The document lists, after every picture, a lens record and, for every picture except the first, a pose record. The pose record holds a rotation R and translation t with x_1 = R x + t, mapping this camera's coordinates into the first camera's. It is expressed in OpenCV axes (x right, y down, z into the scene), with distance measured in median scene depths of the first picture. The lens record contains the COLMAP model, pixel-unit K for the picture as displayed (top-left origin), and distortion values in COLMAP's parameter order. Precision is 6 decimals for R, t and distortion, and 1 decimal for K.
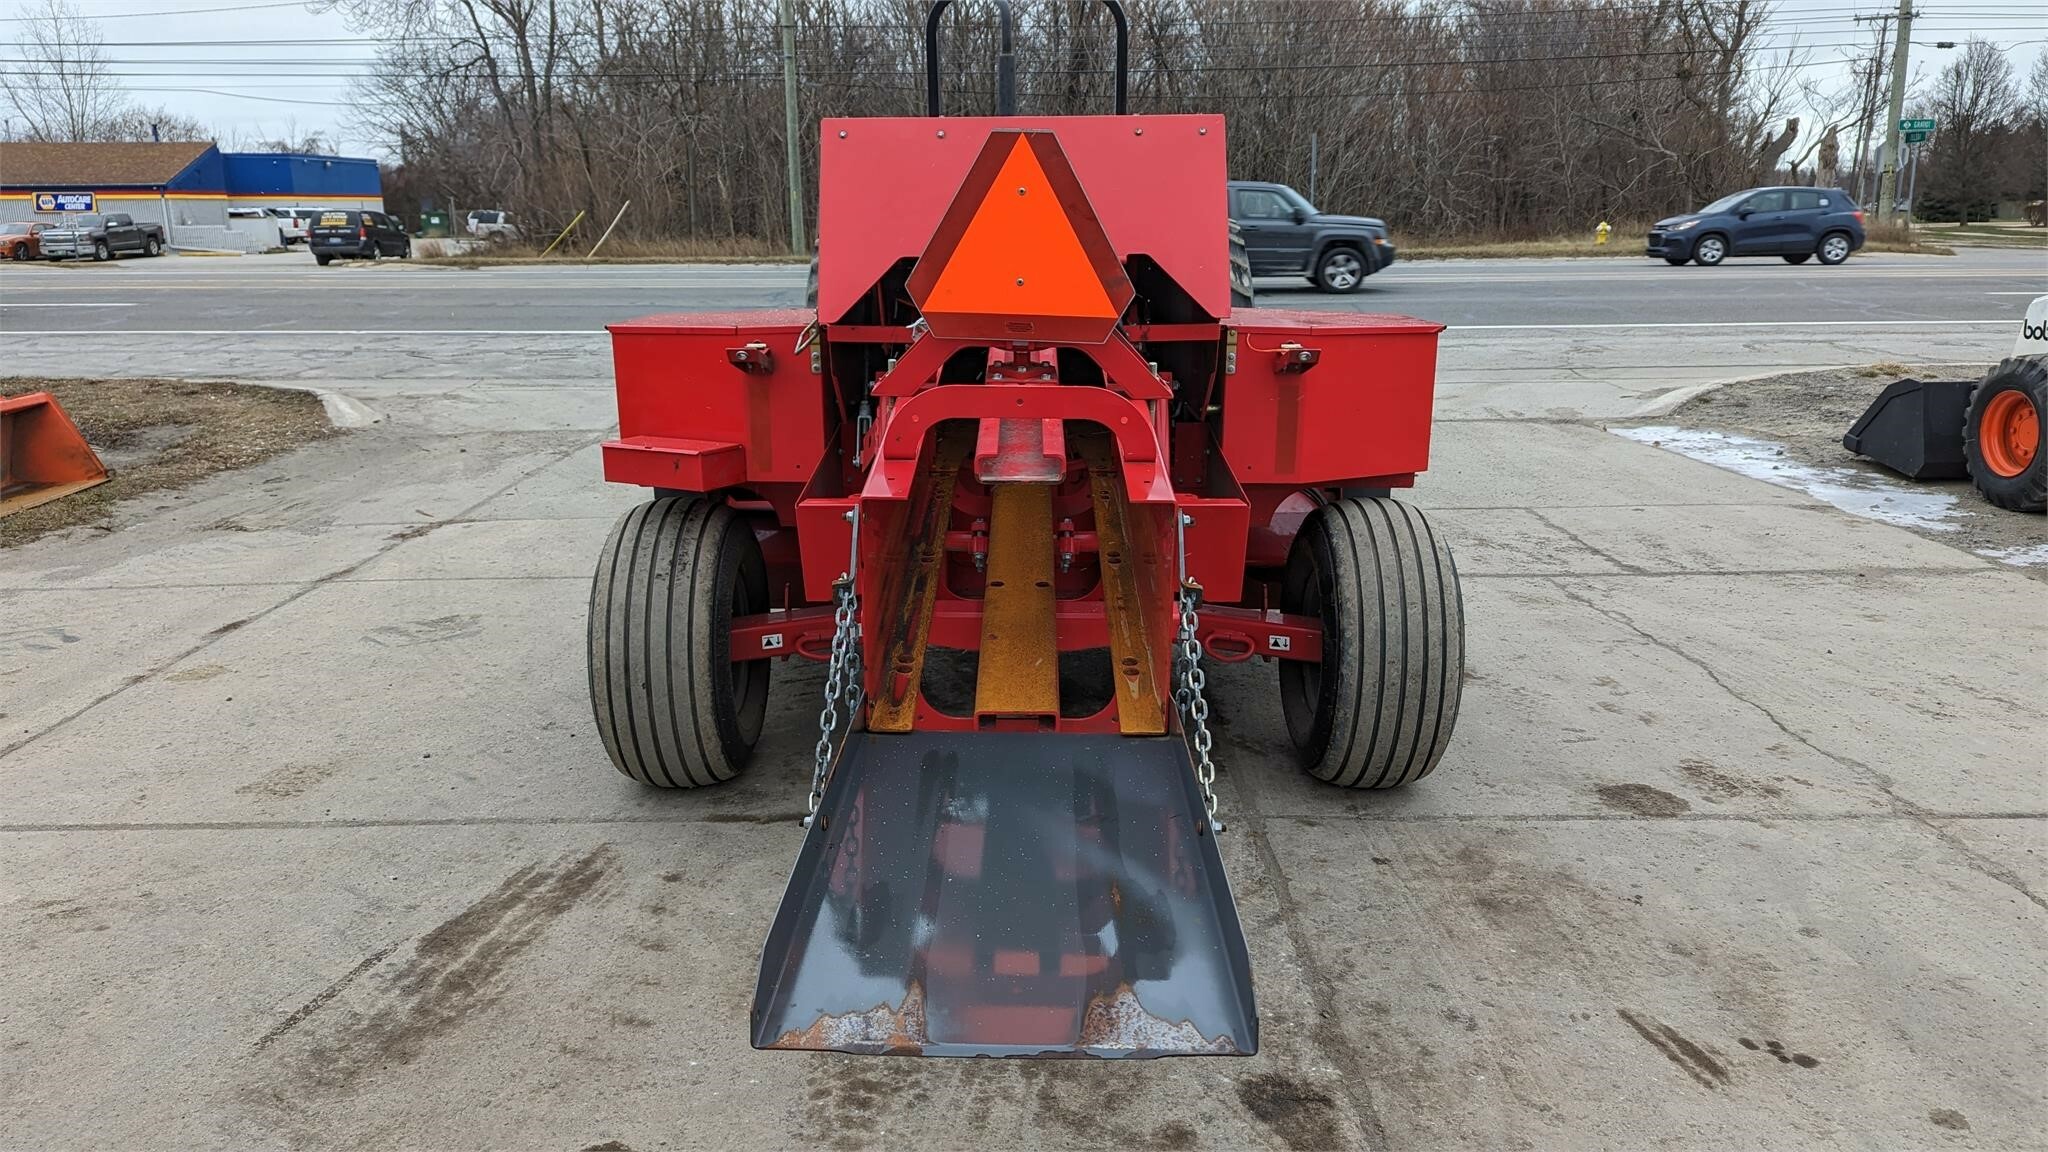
lens RADIAL K [[1444.9, 0, 1016.6], [0, 1444.9, 576.8], [0, 0, 1]] dist [0.075435, -0.068567]
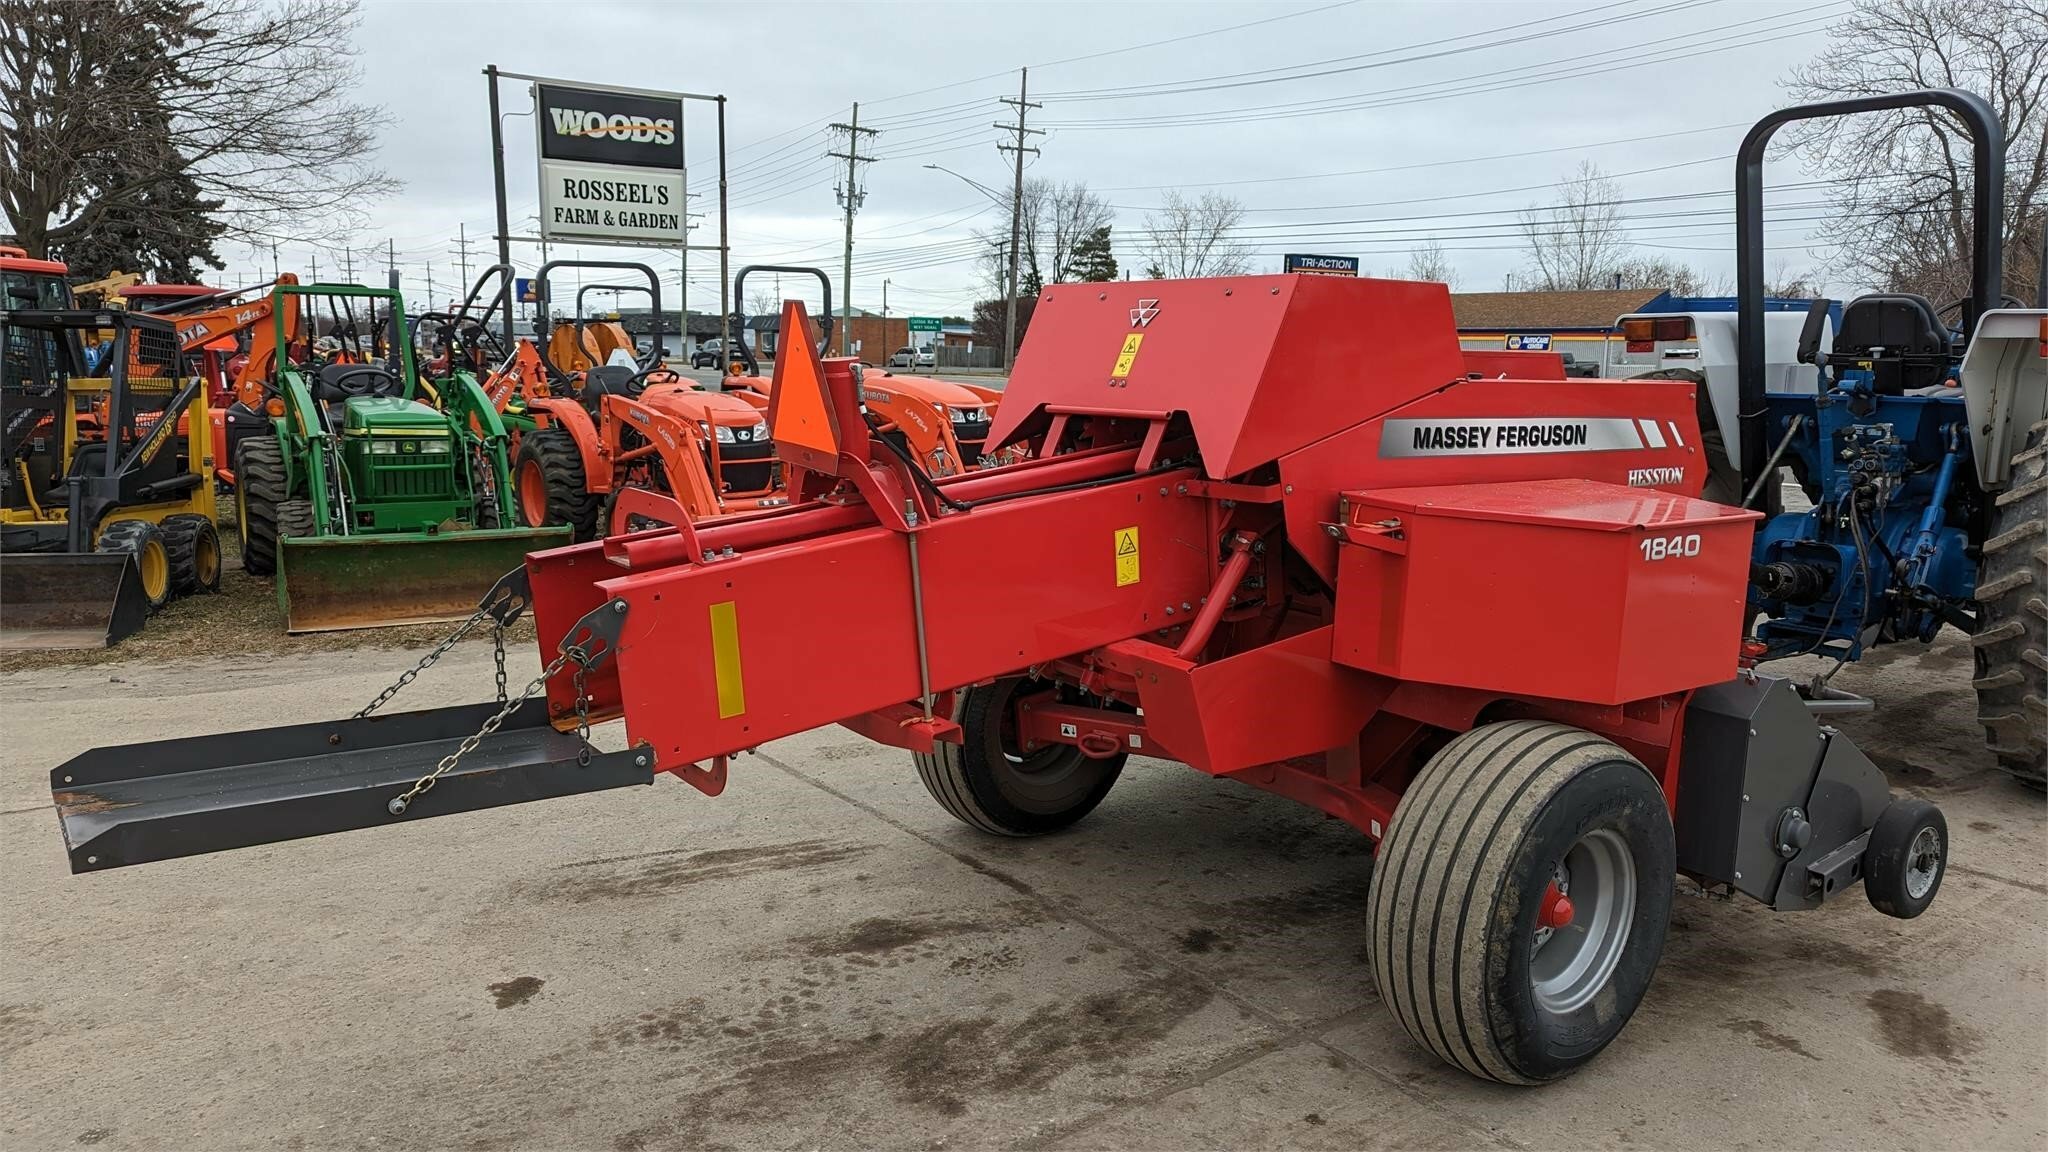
lens RADIAL K [[1443.3, 0, 1020.6], [0, 1443.3, 591.7], [0, 0, 1]] dist [0.068217, -0.054650]
pose [[0.599969, 0.150323, -0.785774, 0.740570], [-0.213512, 0.976650, 0.023814, -0.088153], [0.771006, 0.153484, 0.618055, 0.273590]]
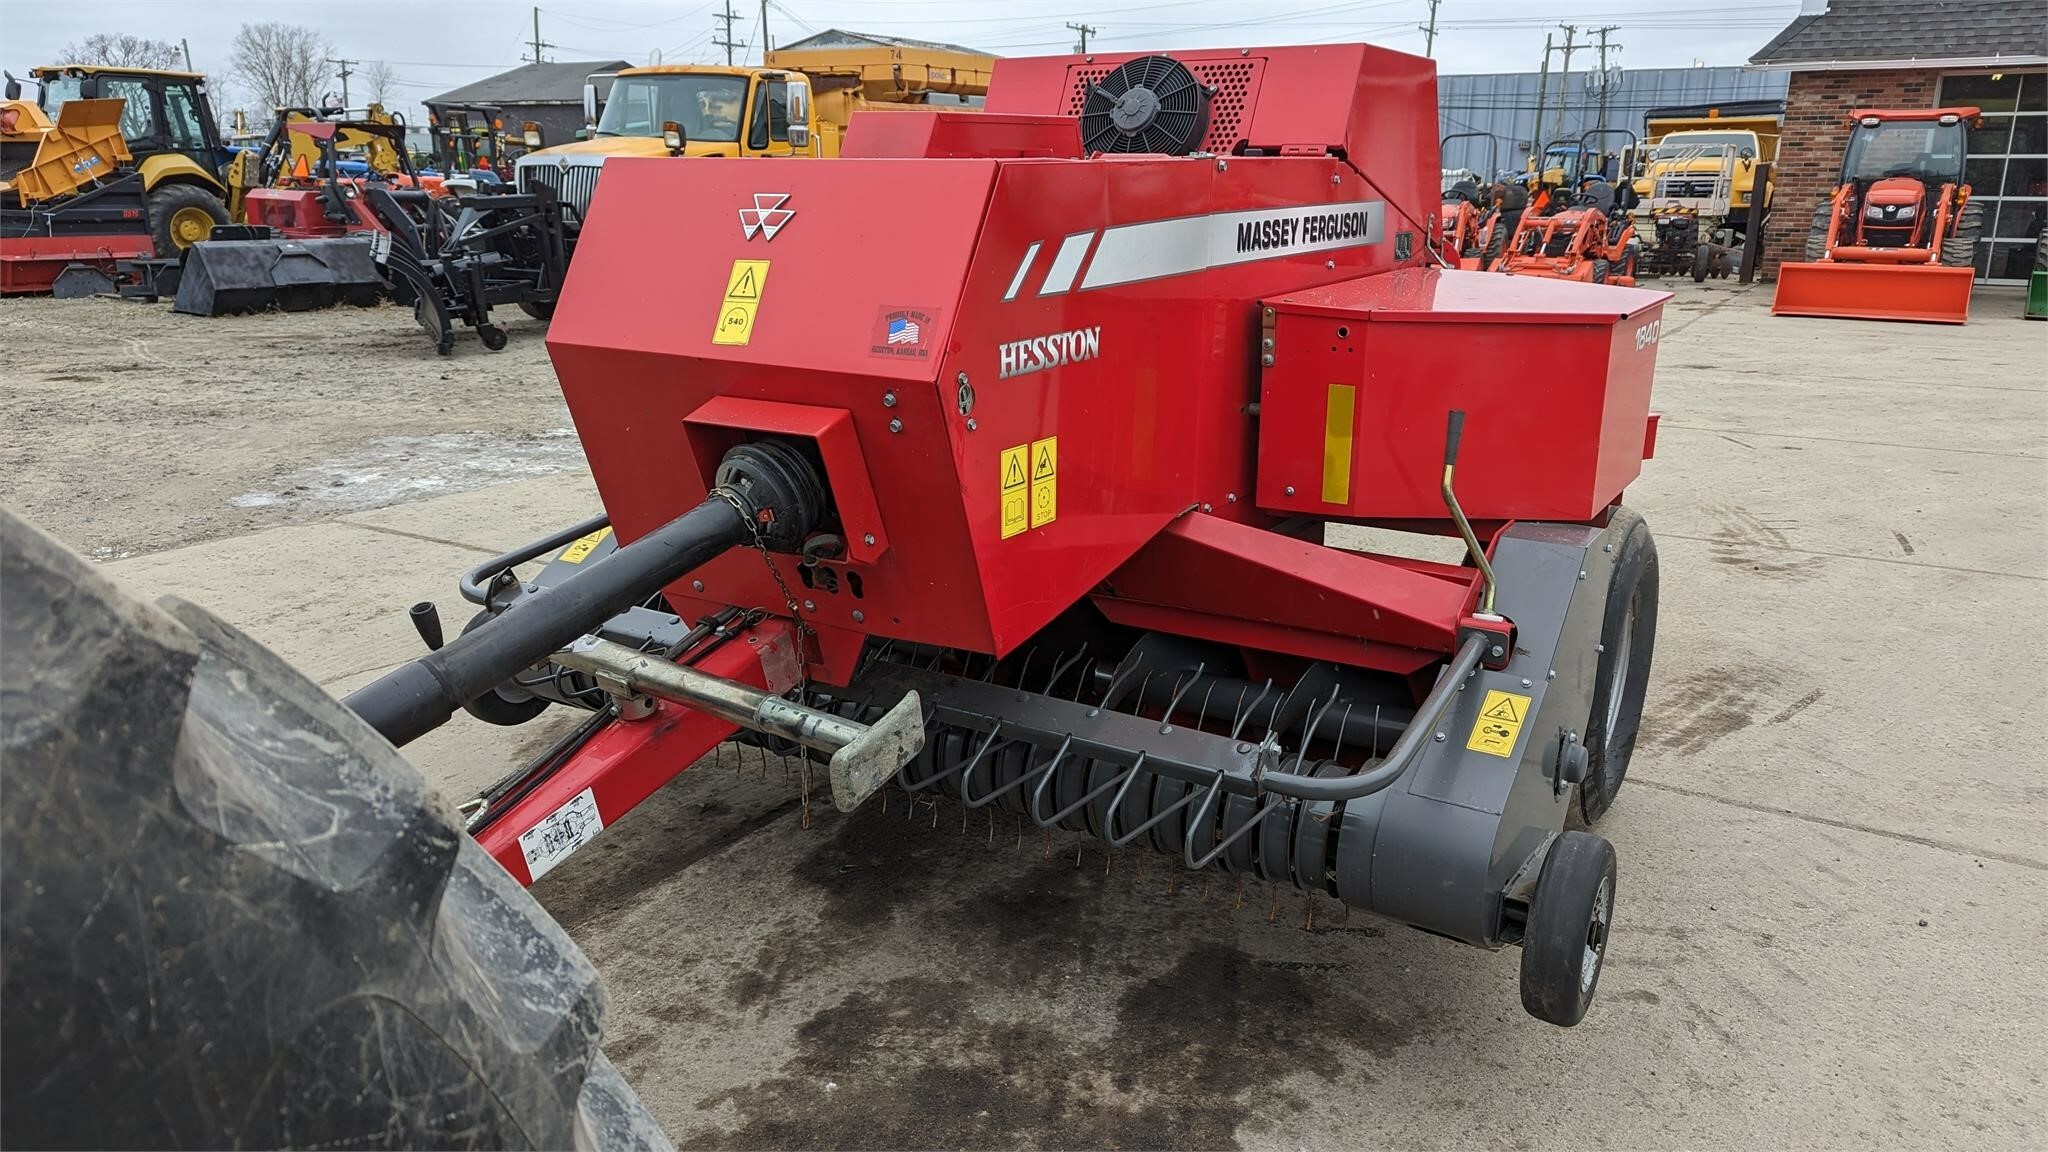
lens RADIAL K [[1448.3, 0, 1032.8], [0, 1448.3, 582.5], [0, 0, 1]] dist [0.064622, -0.052591]
pose [[-0.859637, -0.140399, 0.491236, -0.412254], [0.121876, 0.877389, 0.464042, -0.462375], [-0.496156, 0.458778, -0.737124, 1.901320]]
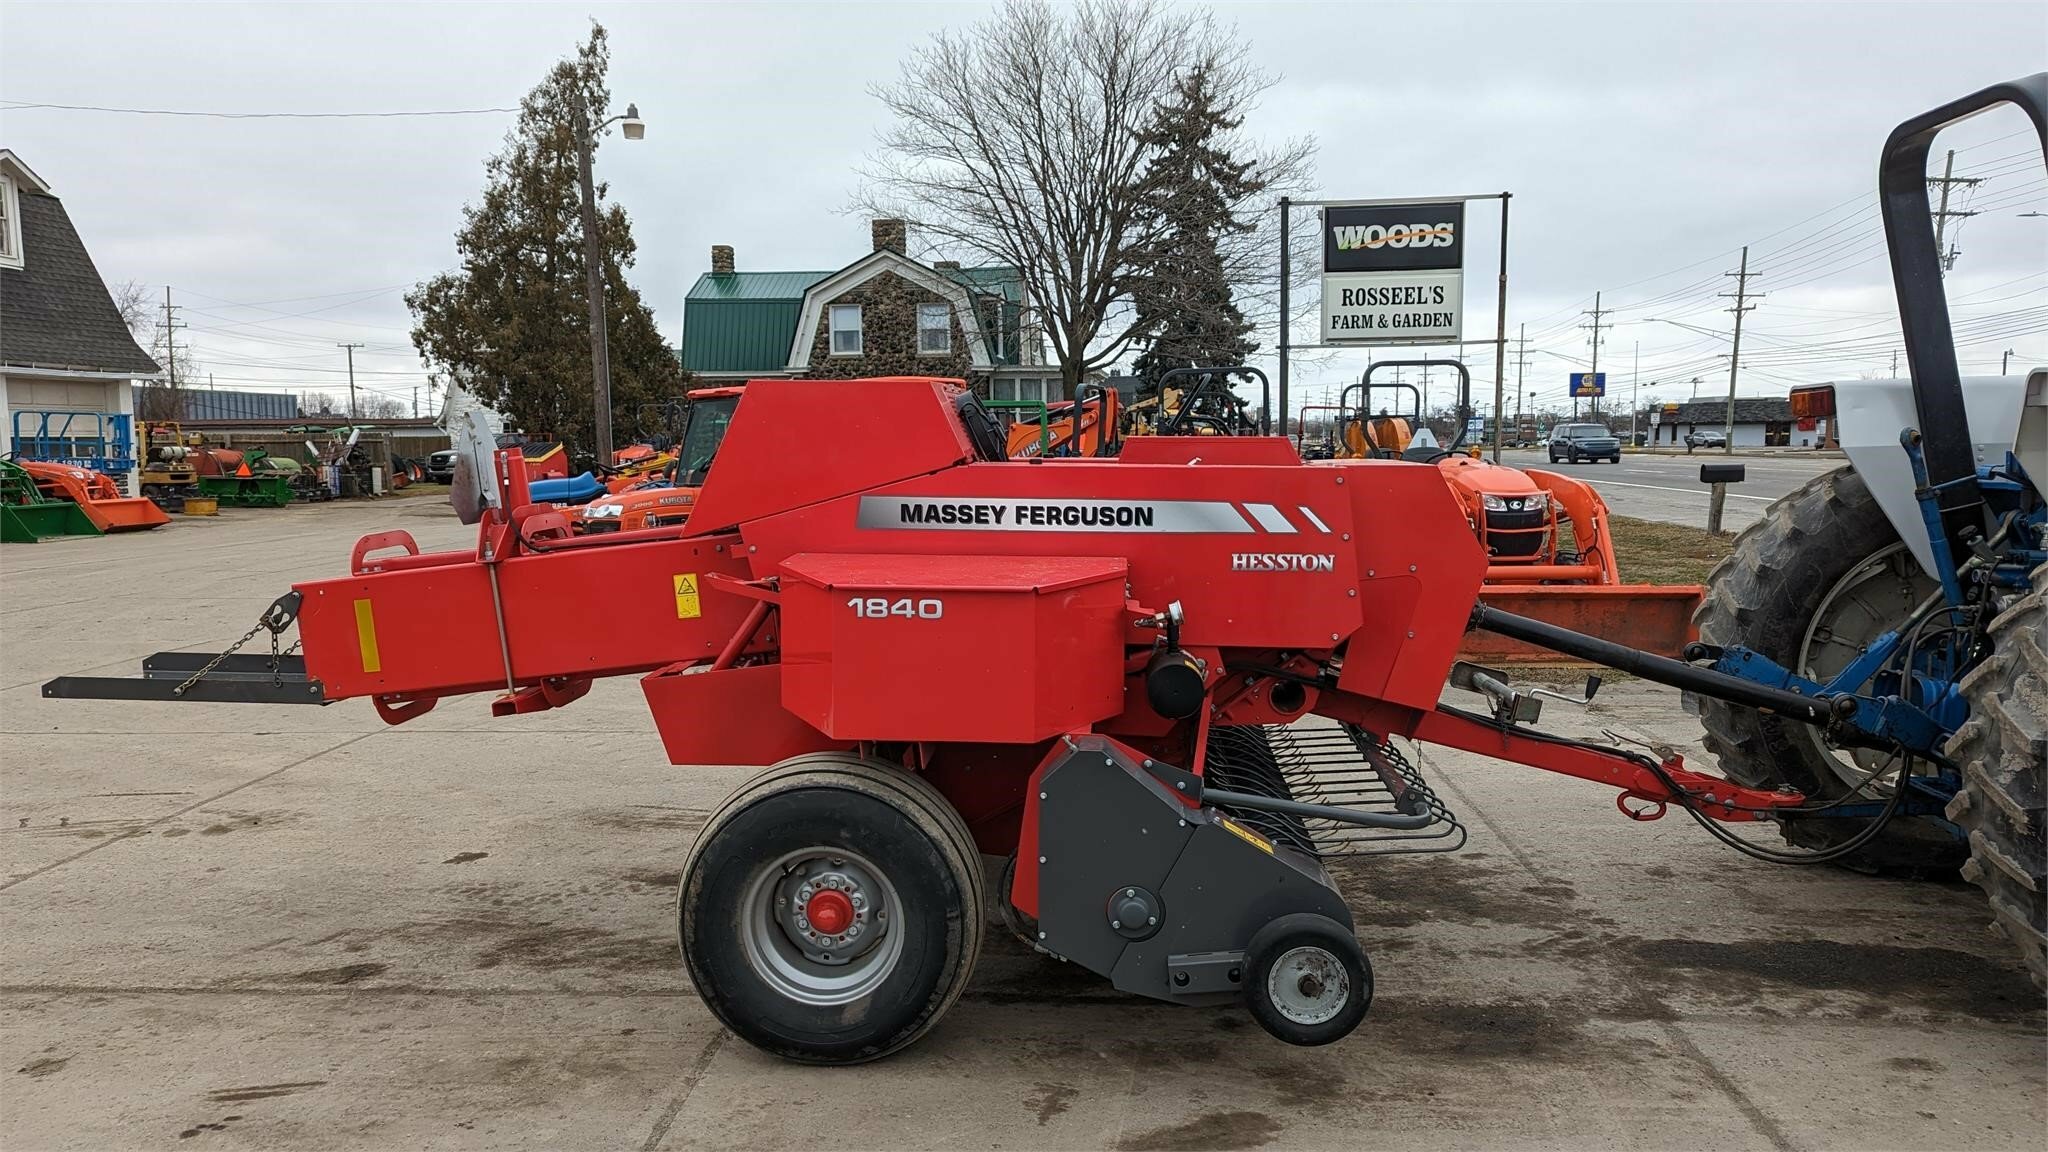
lens RADIAL K [[1444.3, 0, 1014.6], [0, 1444.3, 575.4], [0, 0, 1]] dist [0.091246, -0.094676]
pose [[-0.066675, 0.105182, -0.992215, 1.239104], [-0.238753, 0.963857, 0.118220, -0.325642], [0.968789, 0.244777, -0.039152, 1.187011]]
